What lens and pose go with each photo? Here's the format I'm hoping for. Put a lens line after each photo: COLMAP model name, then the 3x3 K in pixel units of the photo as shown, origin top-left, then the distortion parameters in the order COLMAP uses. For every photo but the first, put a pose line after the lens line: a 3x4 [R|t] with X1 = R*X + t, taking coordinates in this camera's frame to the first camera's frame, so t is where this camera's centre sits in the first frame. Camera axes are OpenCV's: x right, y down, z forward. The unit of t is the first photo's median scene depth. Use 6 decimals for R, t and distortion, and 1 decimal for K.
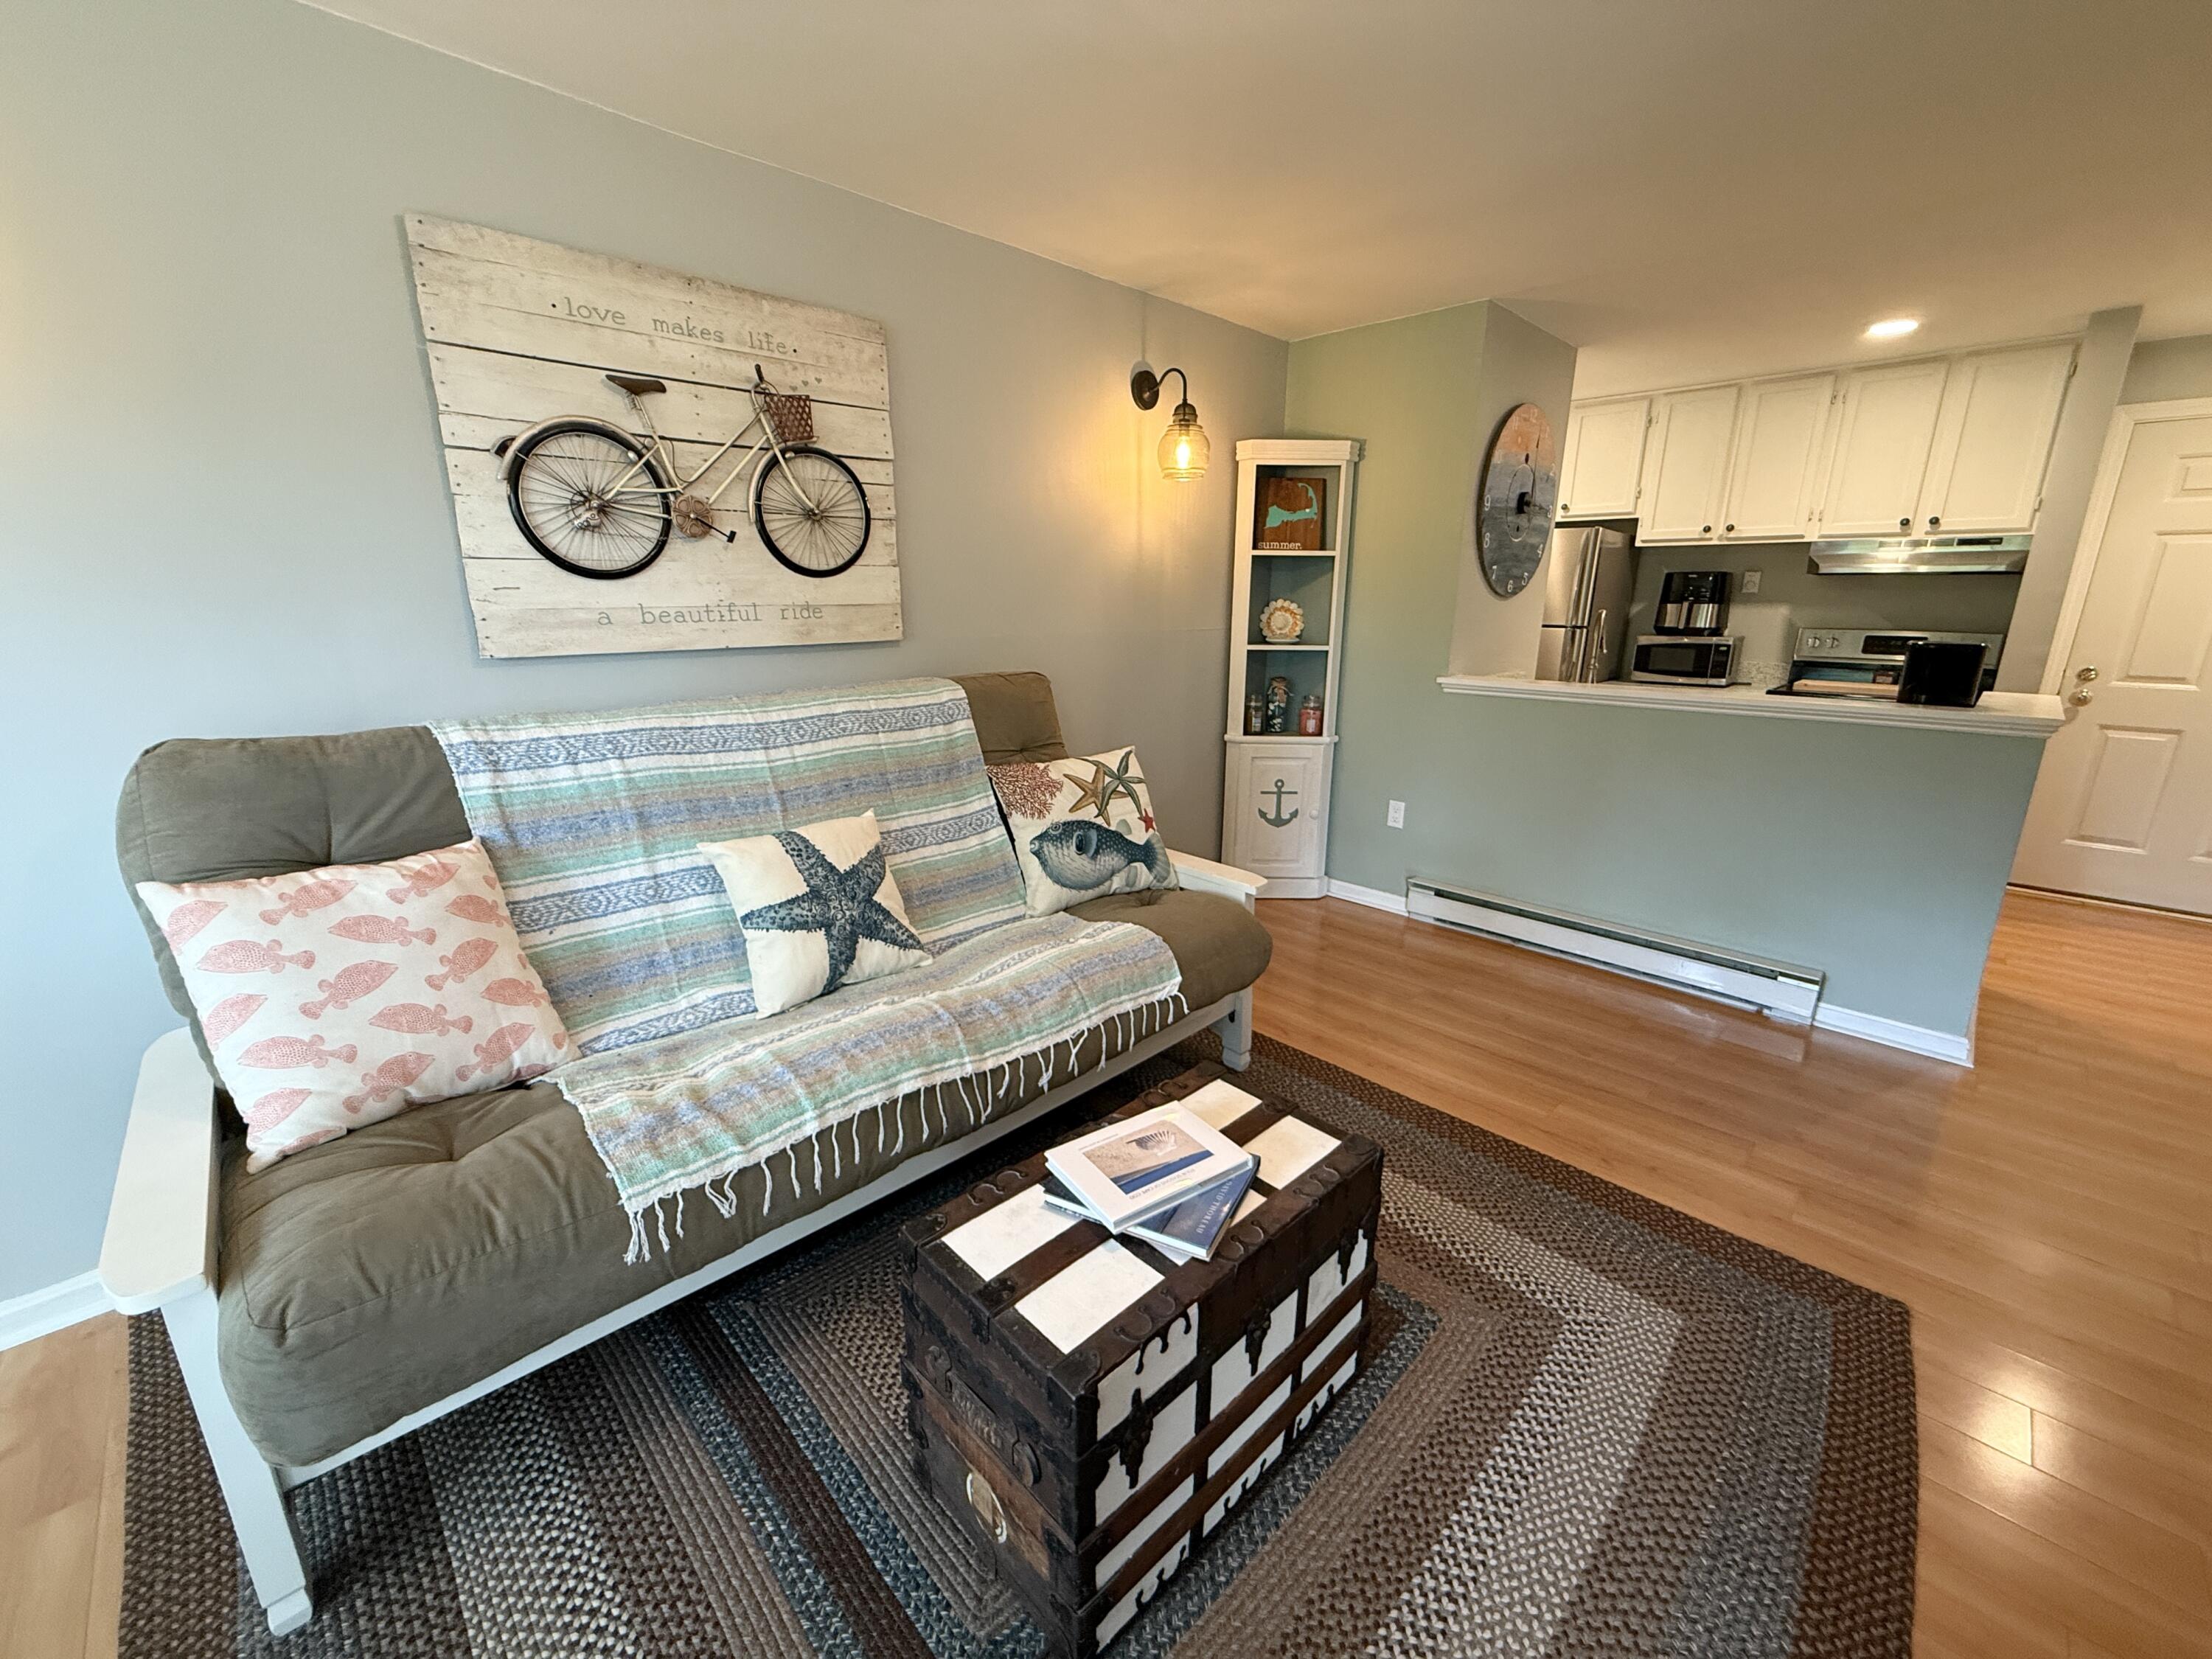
lens RADIAL K [[885.2, 0, 1101.6], [0, 885.2, 830.9], [0, 0, 1]] dist [-0.013549, 0.001369]
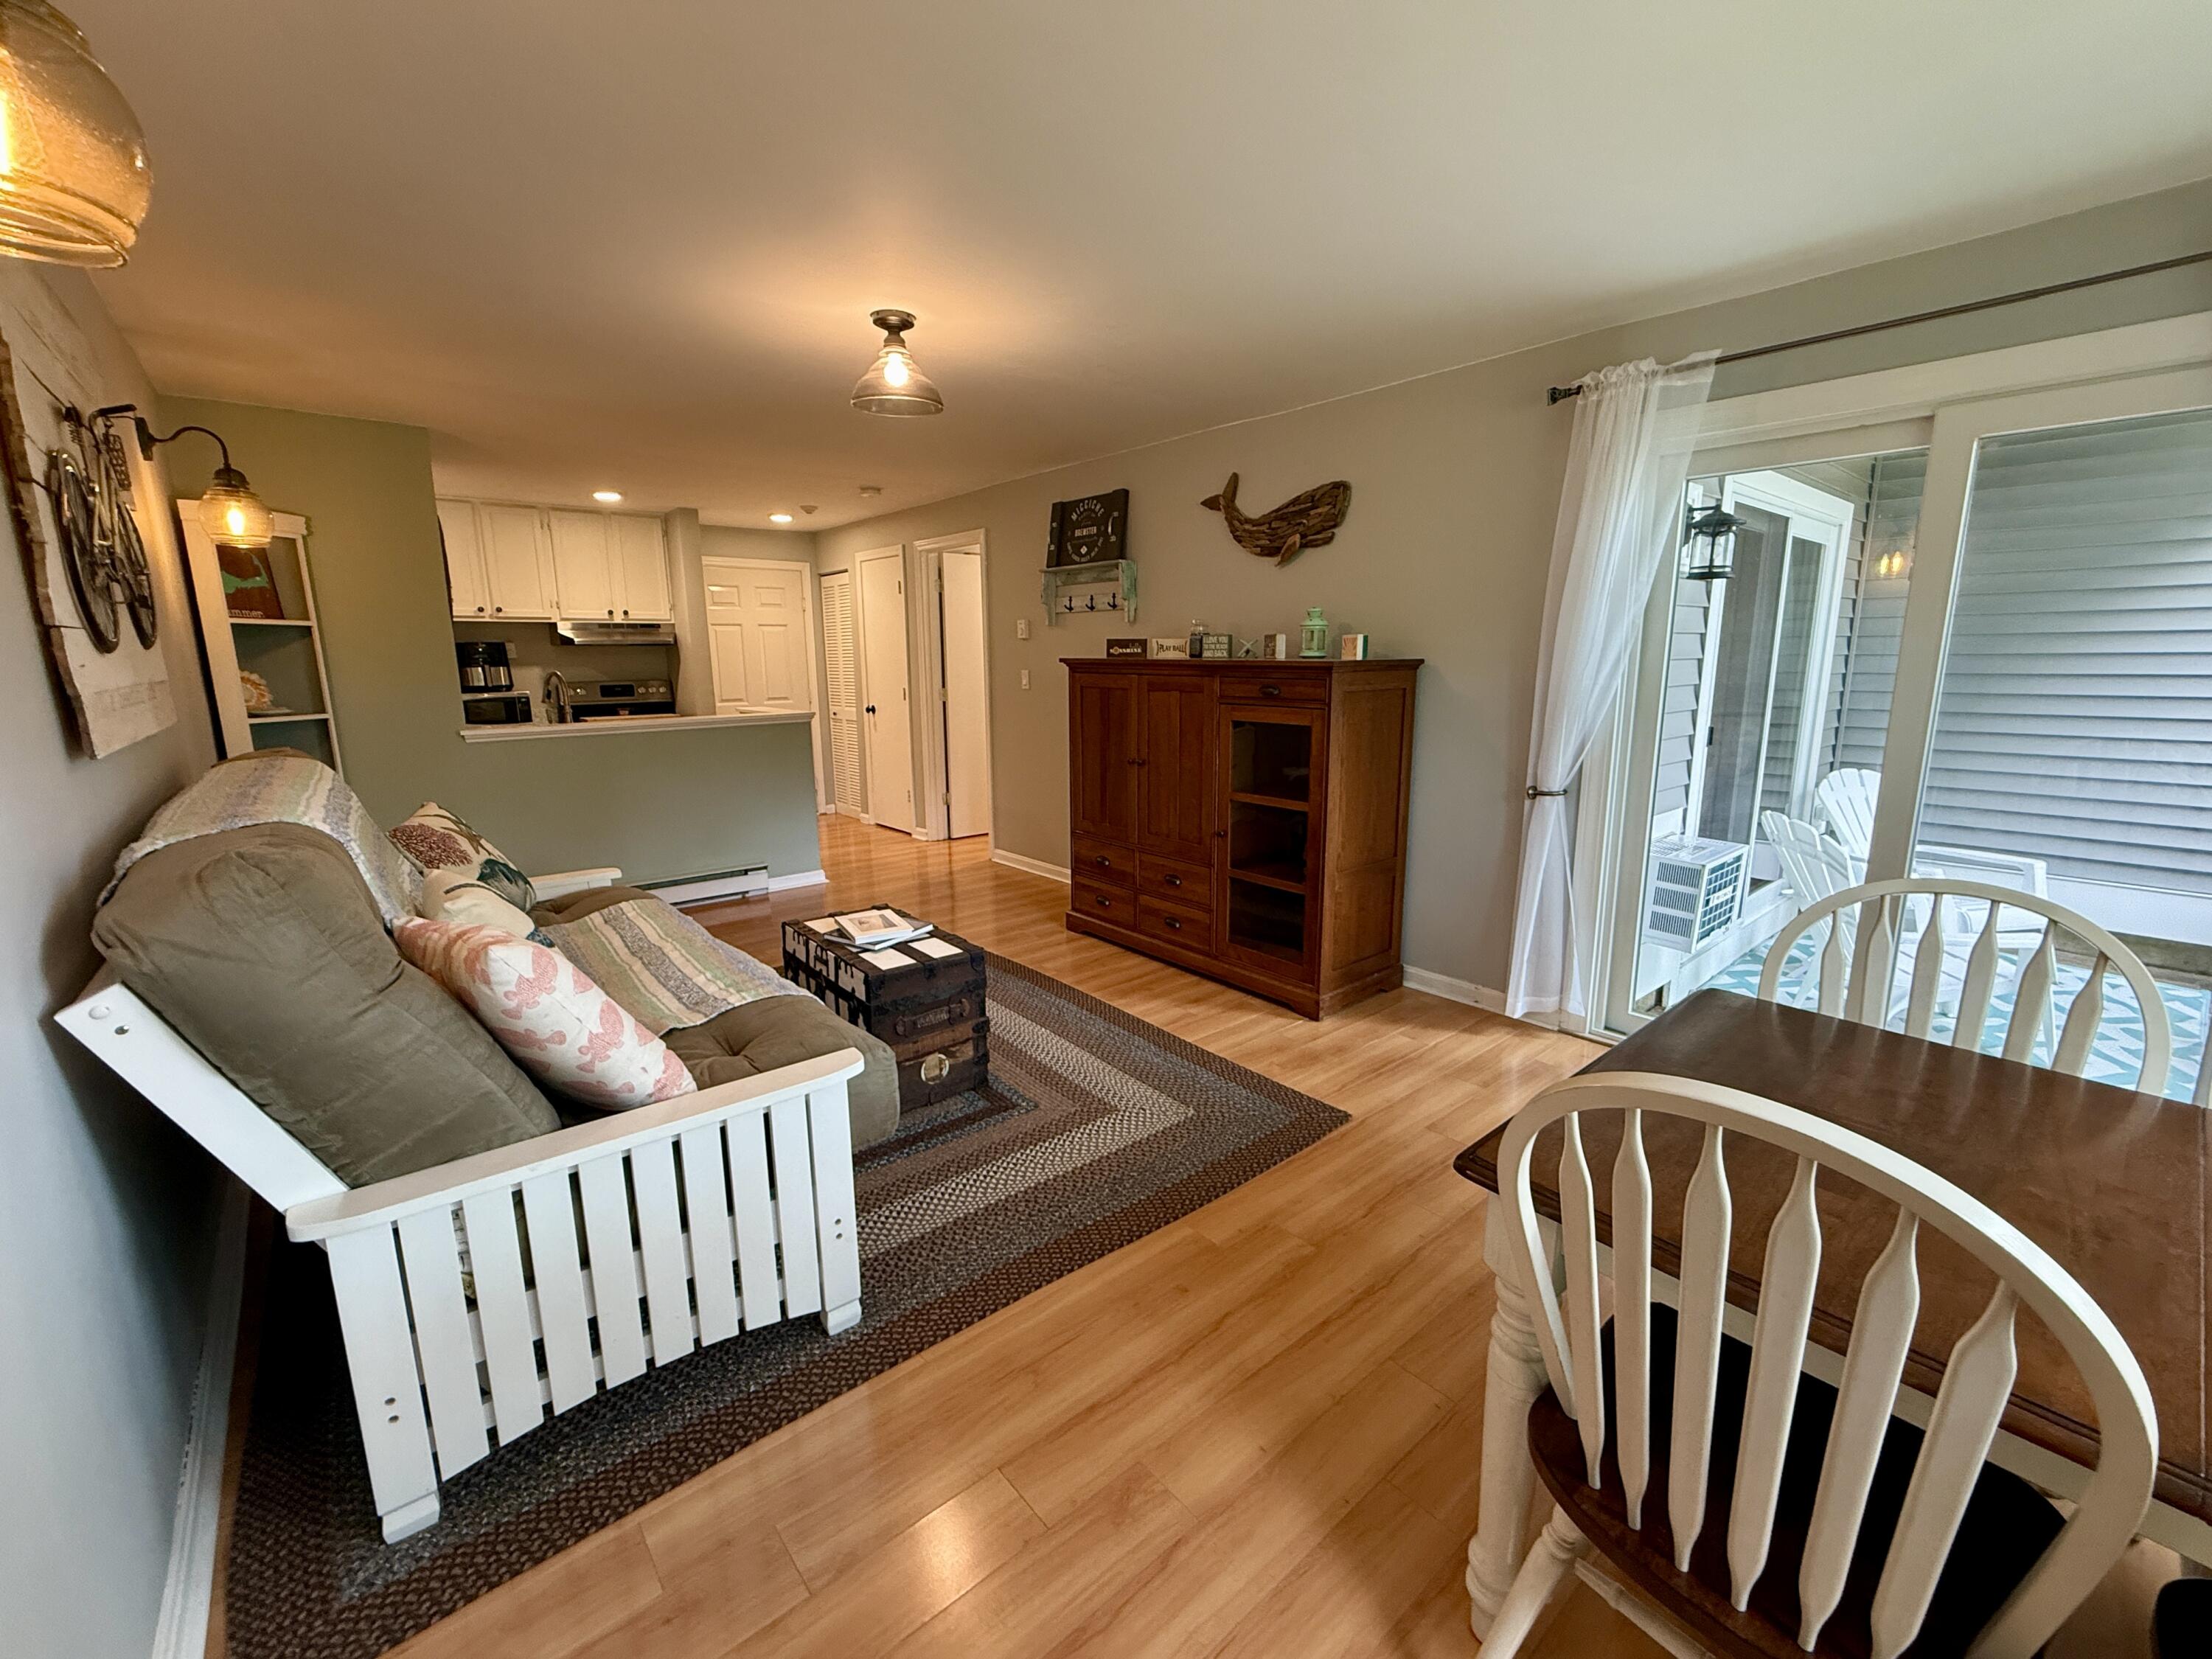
lens RADIAL K [[885.2, 0, 1121.6], [0, 885.2, 839.6], [0, 0, 1]] dist [-0.013549, 0.001369]
pose [[0.056741, -0.203603, 0.977408, -1.071631], [0.260938, 0.947981, 0.182325, -0.028843], [-0.963687, 0.244698, 0.106917, 0.085203]]
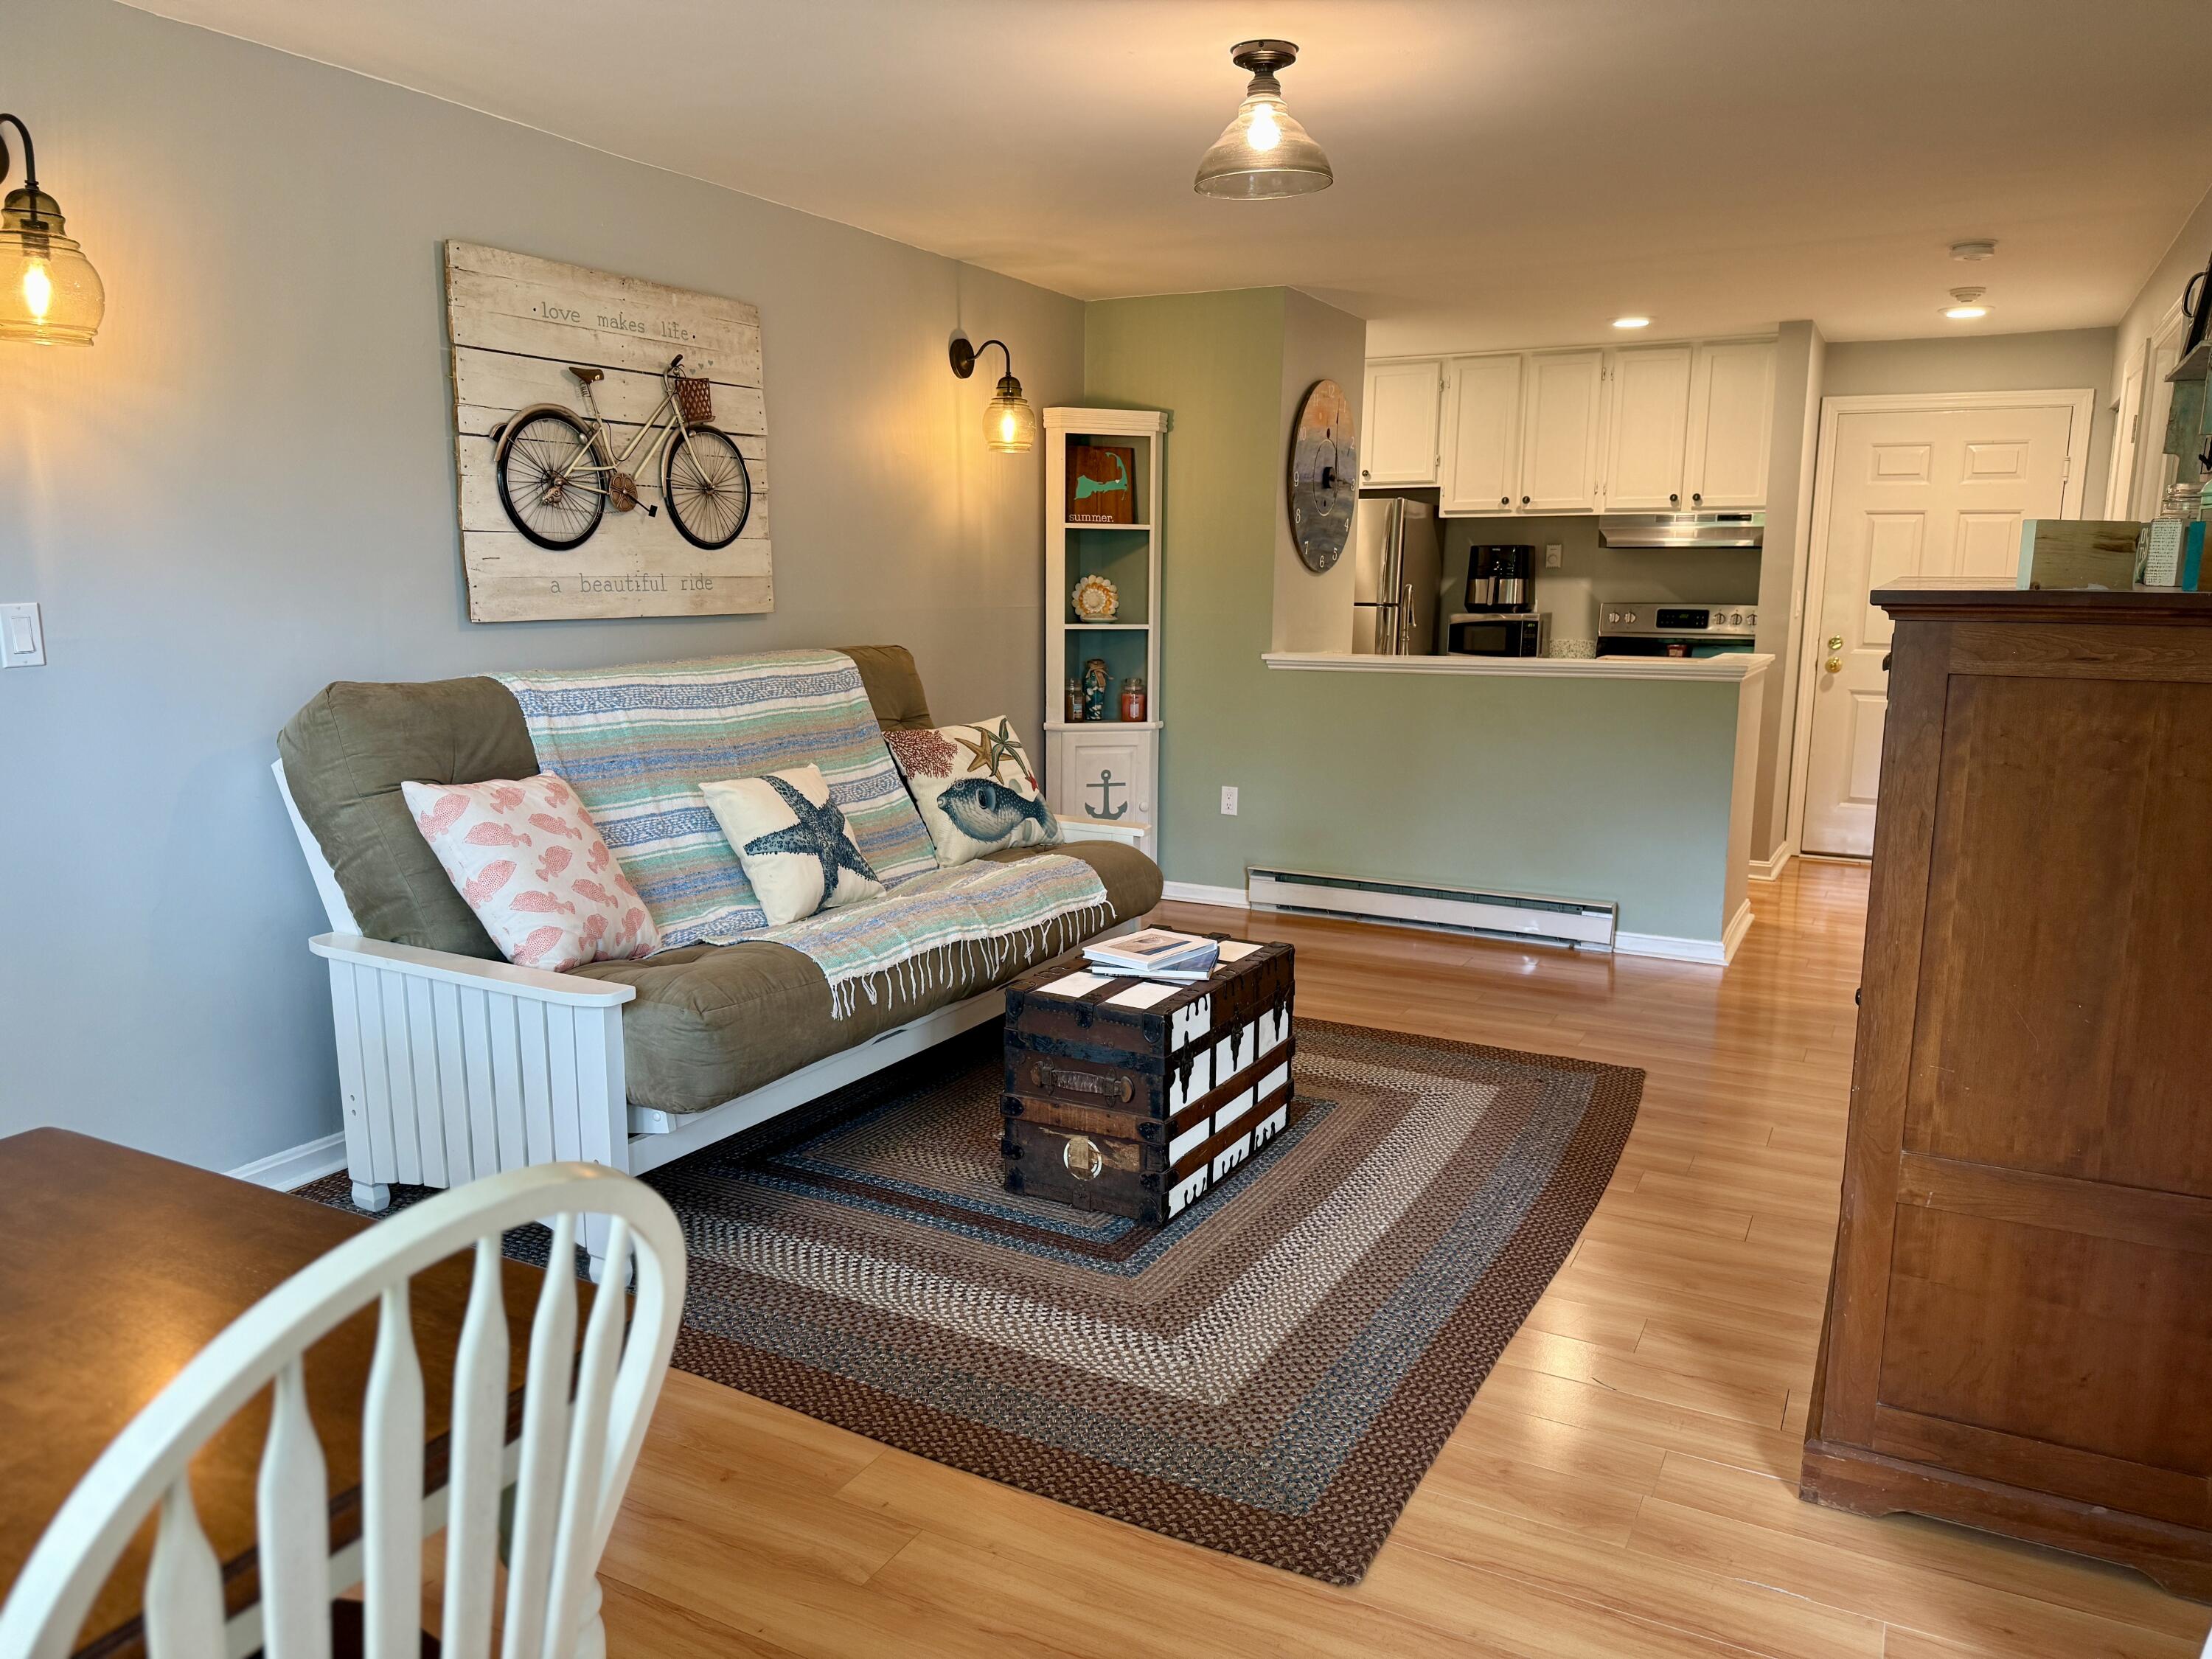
lens RADIAL K [[1537.8, 0, 1123.4], [0, 1537.8, 862.3], [0, 0, 1]] dist [0.032217, -0.045168]
pose [[0.951742, -0.054044, 0.302103, -0.417109], [0.076164, 0.995171, -0.061916, 0.213822], [-0.297298, 0.081937, 0.951262, -0.789755]]
